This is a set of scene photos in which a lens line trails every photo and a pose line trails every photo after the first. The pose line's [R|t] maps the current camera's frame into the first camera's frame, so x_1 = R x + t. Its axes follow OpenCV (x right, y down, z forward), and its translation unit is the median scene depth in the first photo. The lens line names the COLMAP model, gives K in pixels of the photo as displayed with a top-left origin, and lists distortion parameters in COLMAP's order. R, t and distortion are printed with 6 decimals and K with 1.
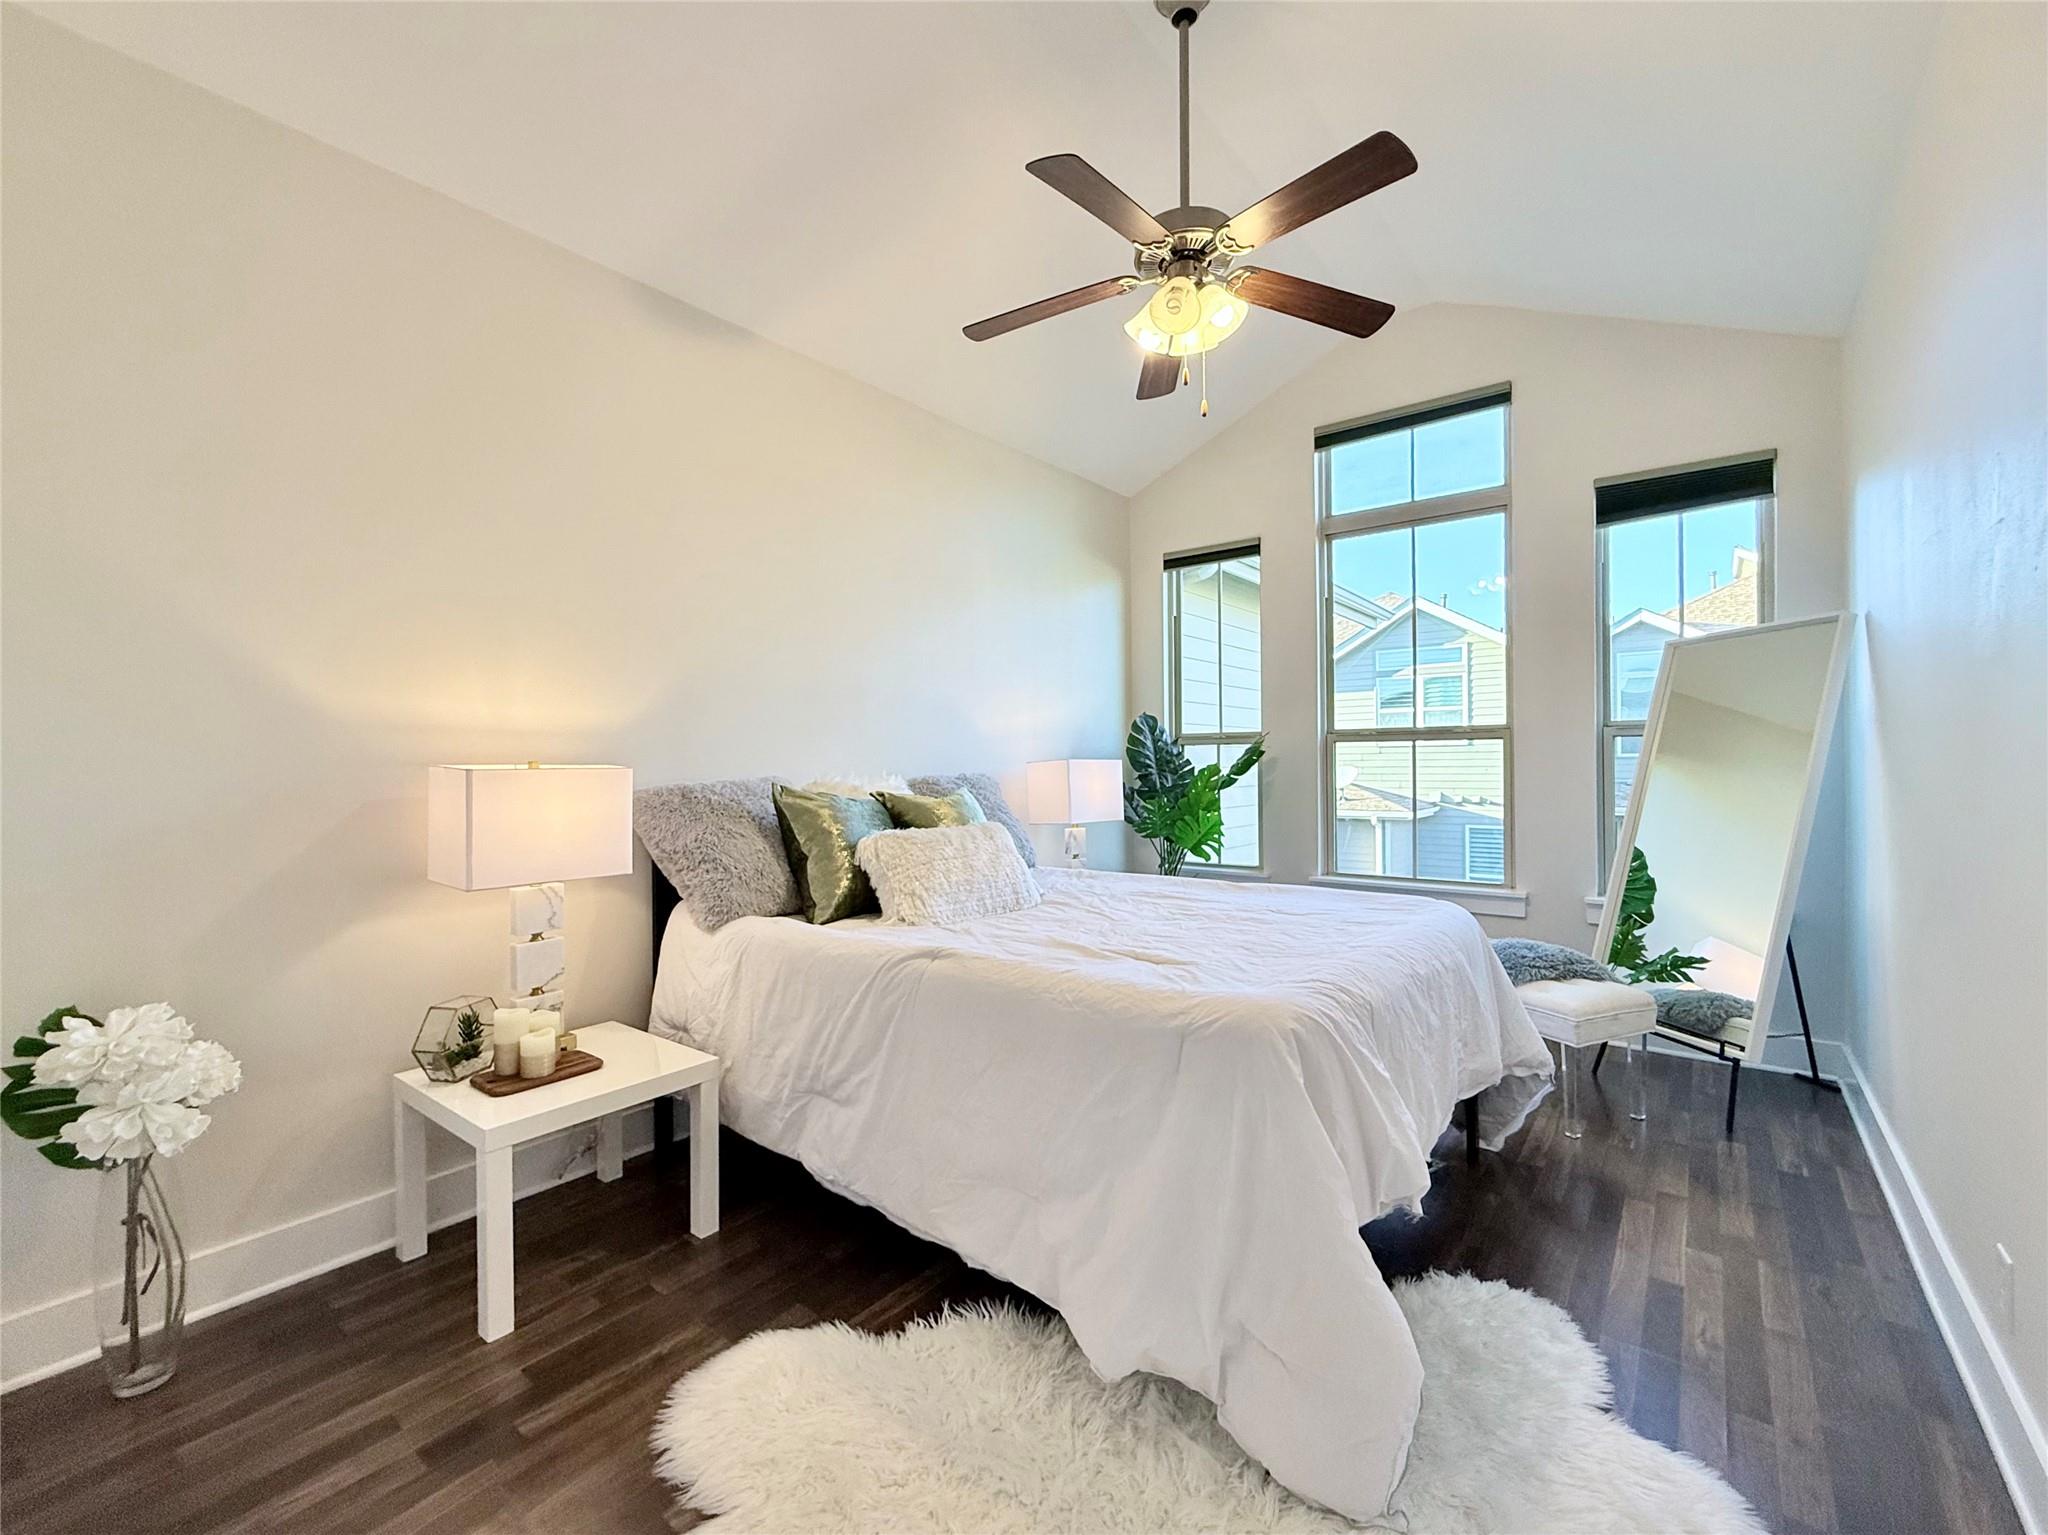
lens RADIAL K [[845.9, 0, 1021.5], [0, 845.9, 772.2], [0, 0, 1]] dist [0.001019, 0.000301]
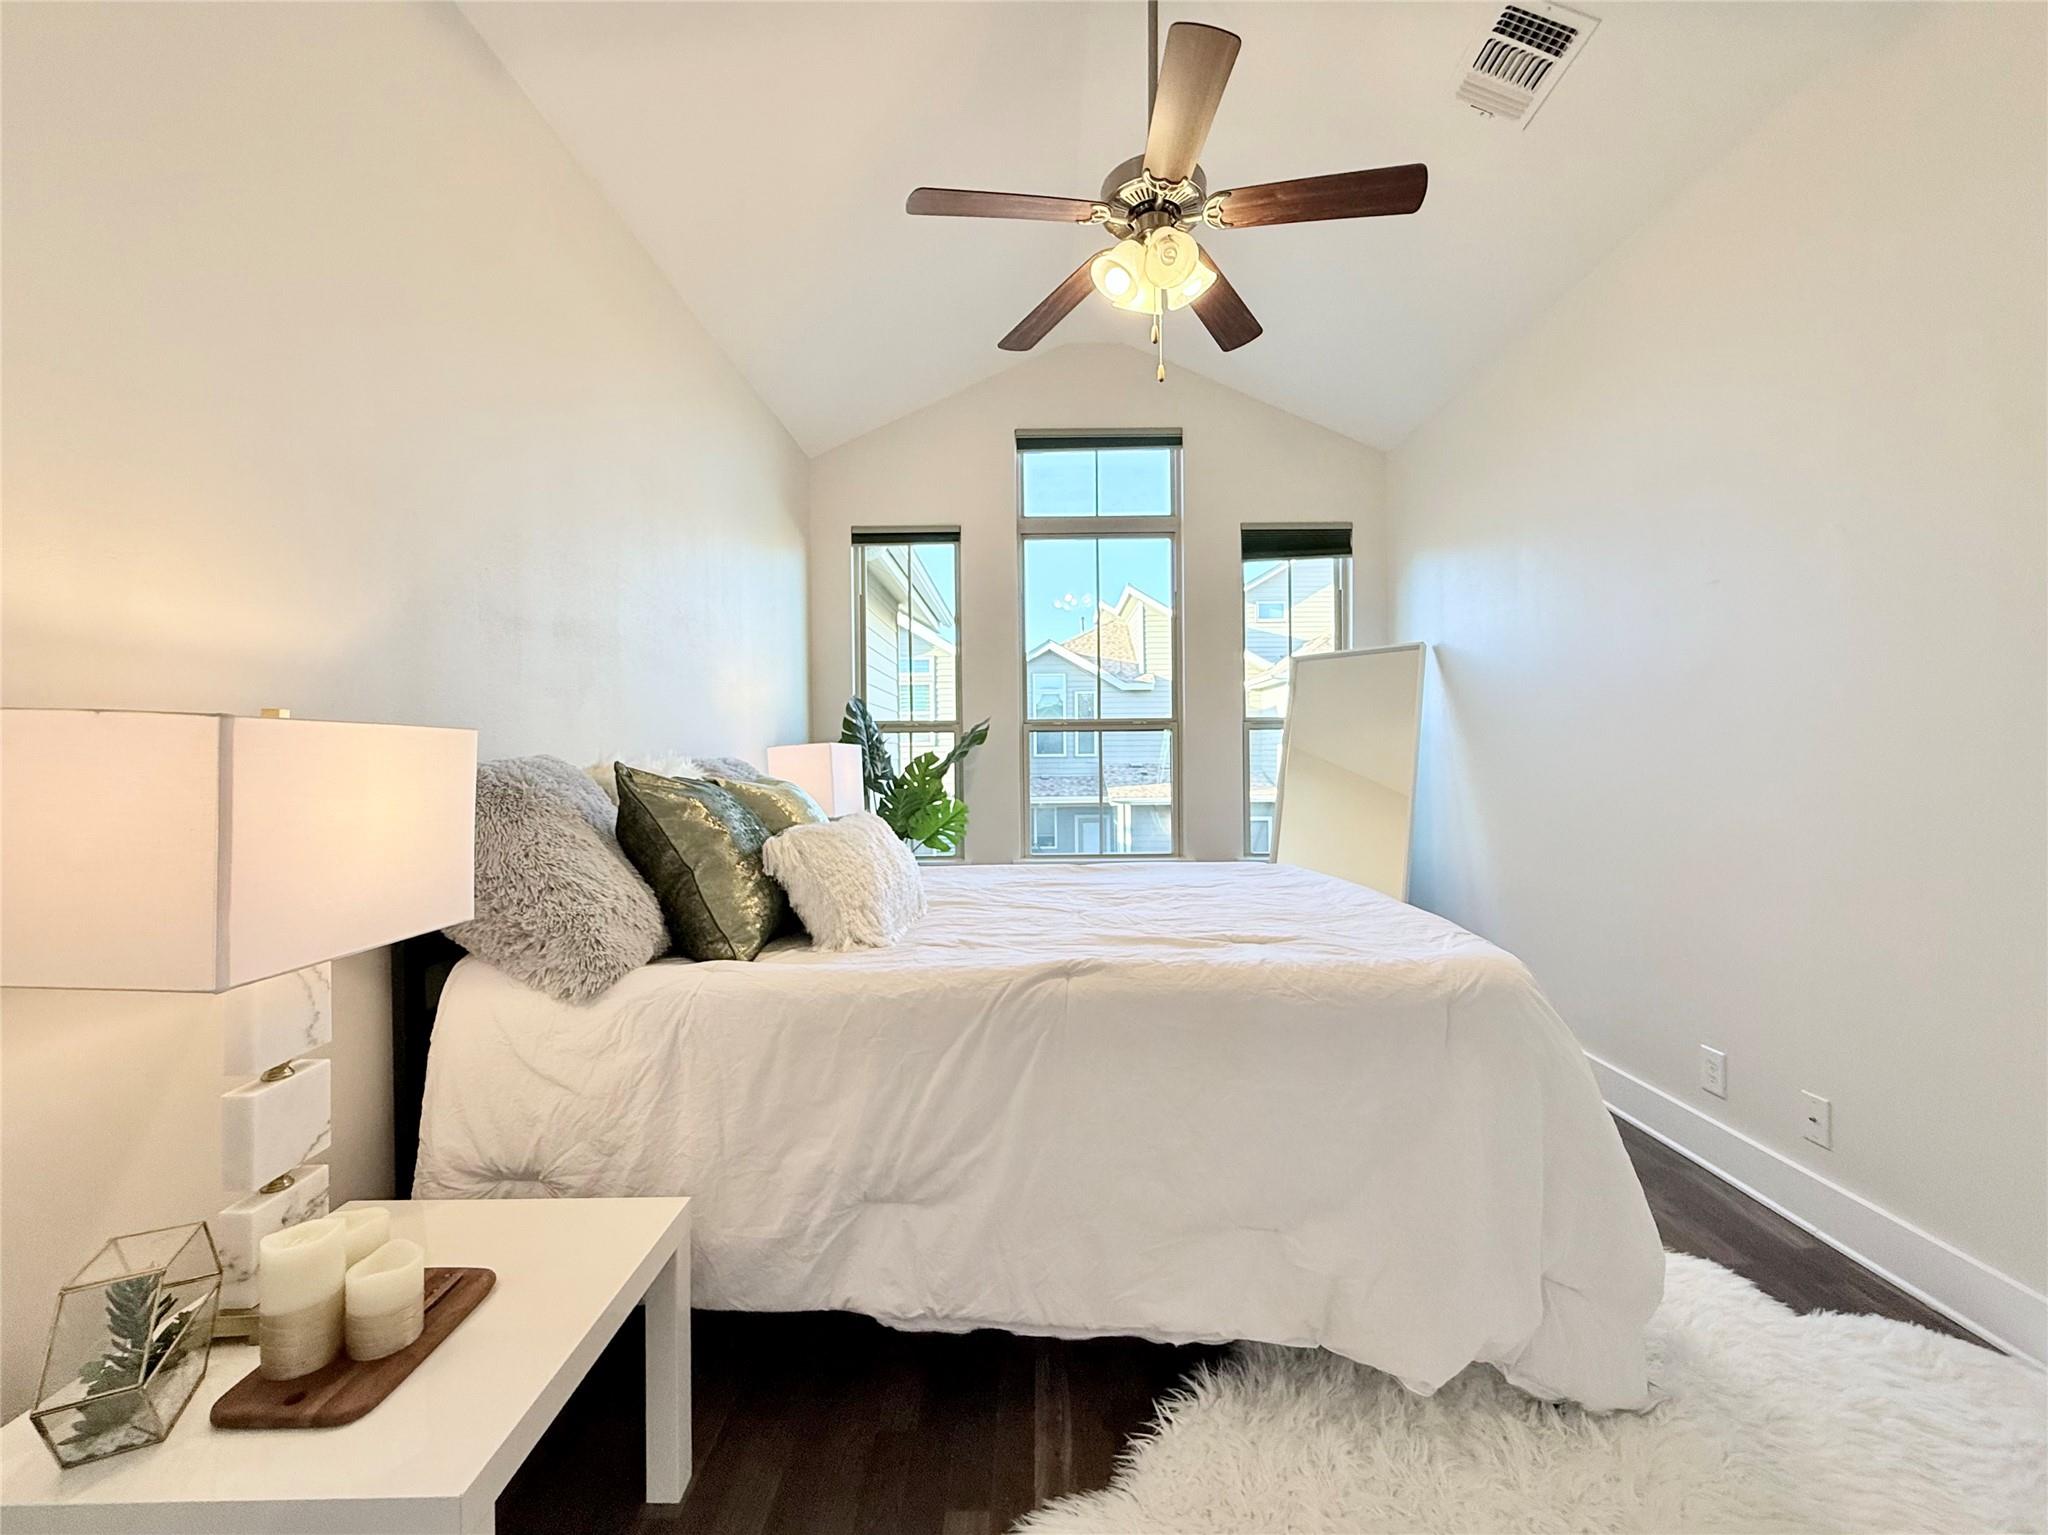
lens RADIAL K [[830.8, 0, 1018.8], [0, 830.8, 771.1], [0, 0, 1]] dist [-0.001135, 0.000349]
pose [[0.796771, -0.007566, 0.604234, -0.442233], [0.009330, 0.999956, 0.000218, 0.022213], [-0.604209, 0.005464, 0.796807, 0.304792]]
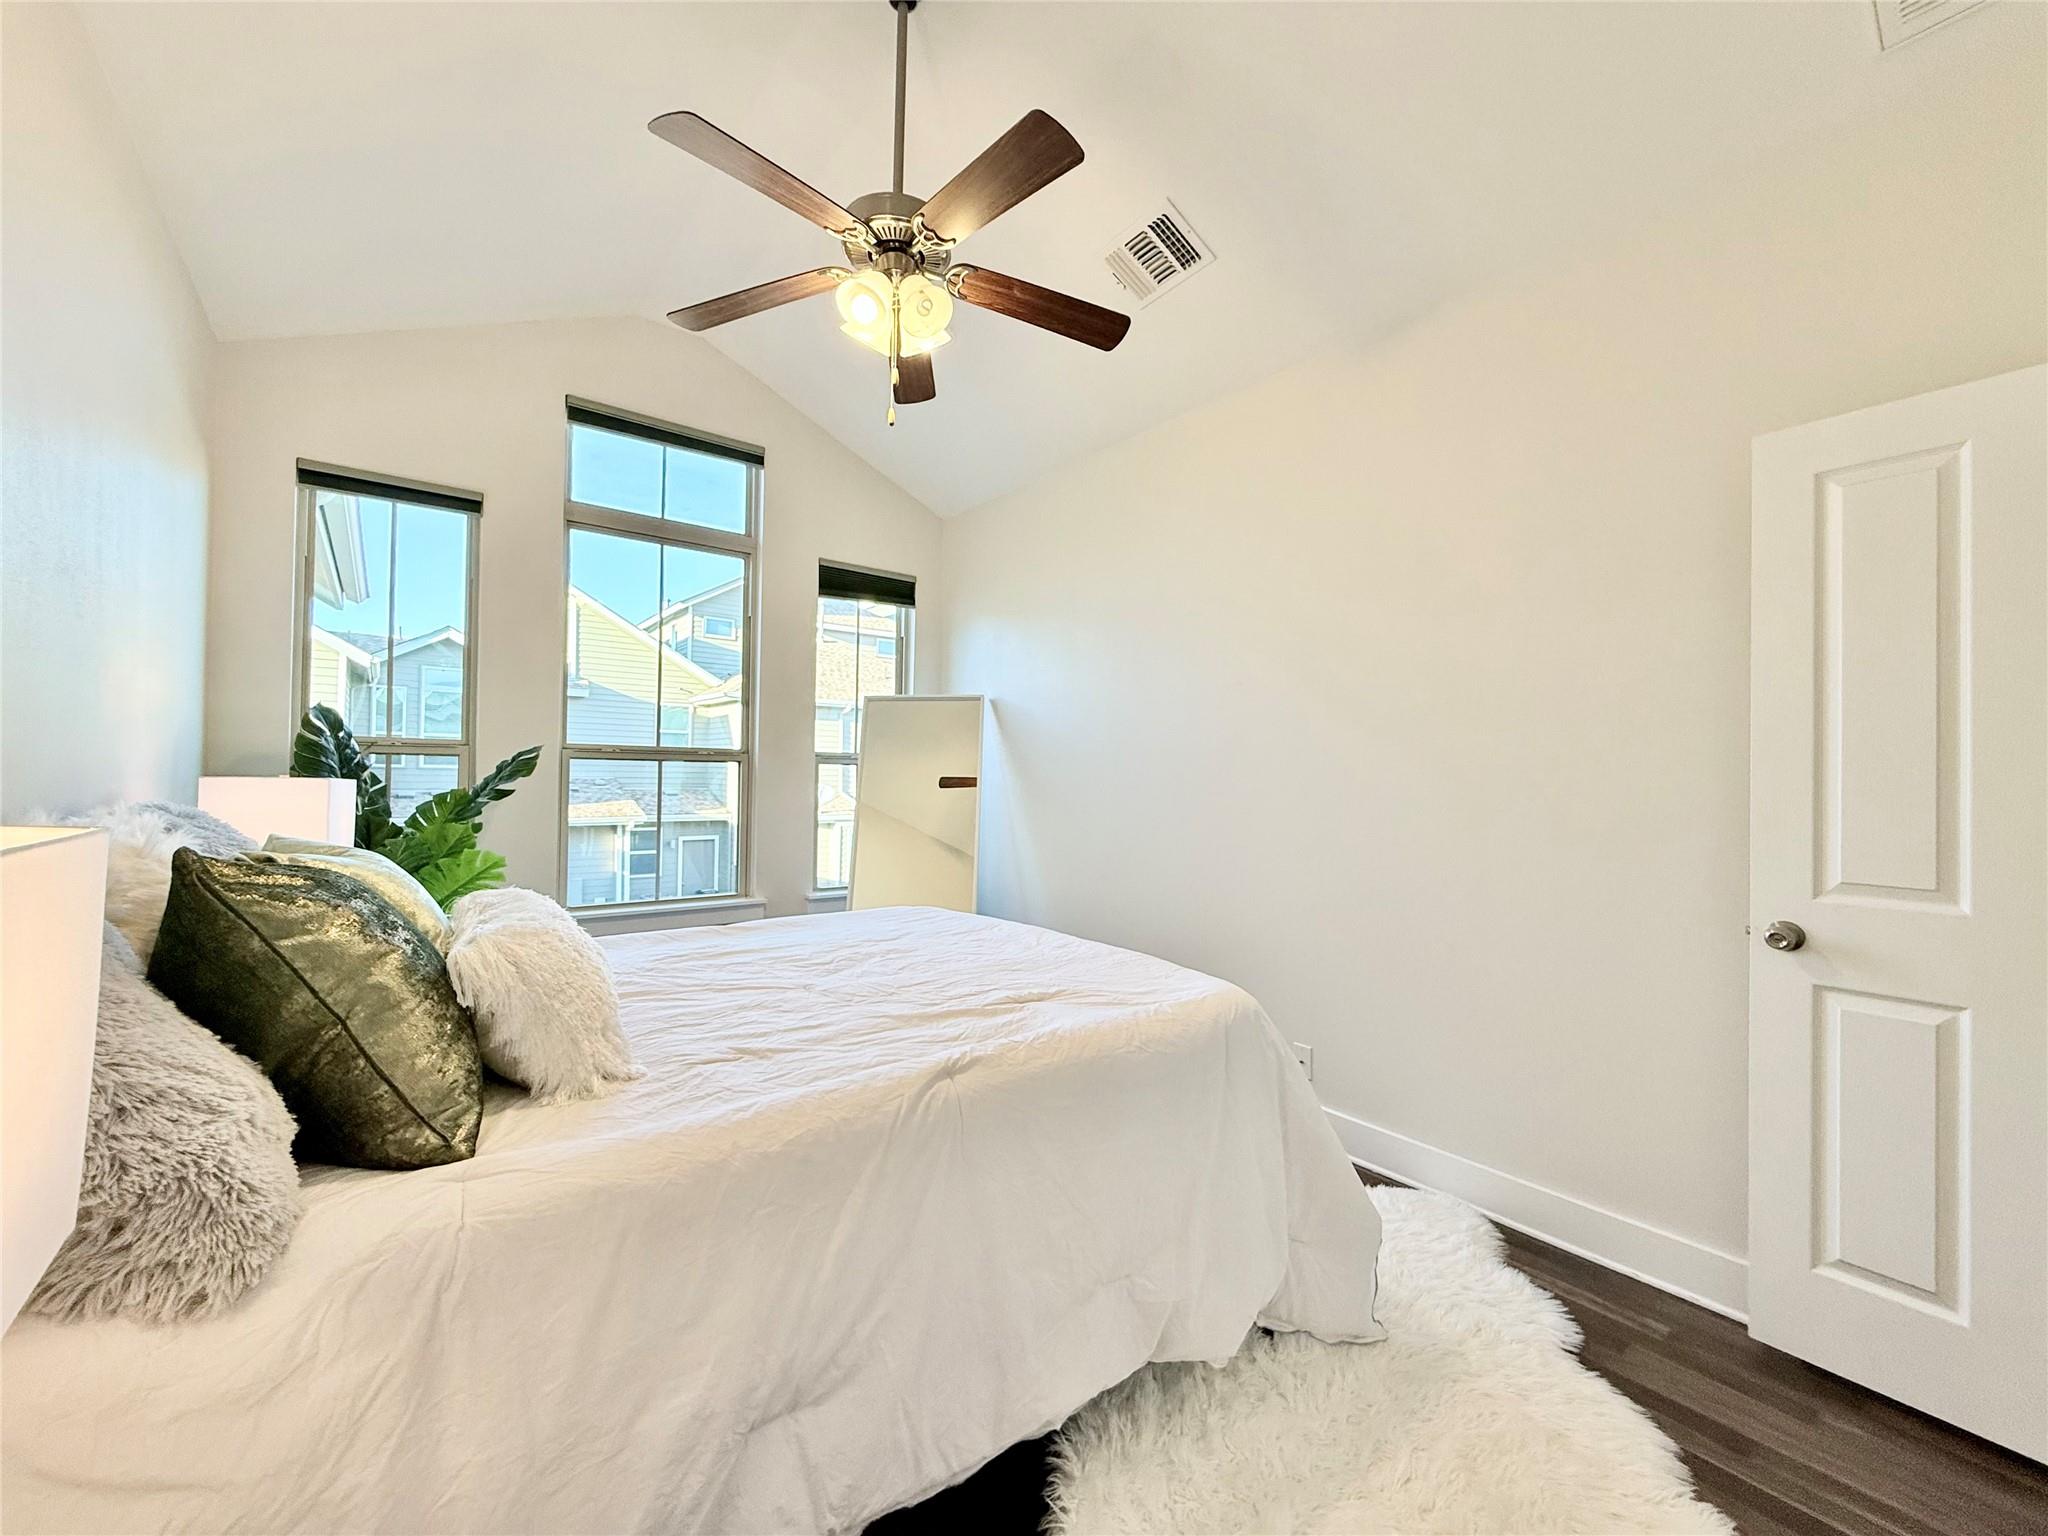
lens RADIAL K [[818.9, 0, 1019.1], [0, 818.9, 770.4], [0, 0, 1]] dist [-0.000393, 0.000473]
pose [[0.243273, 0.019077, 0.969770, -0.561818], [-0.006895, 0.999815, -0.017938, -0.018483], [-0.969933, -0.002323, 0.243360, 0.570022]]
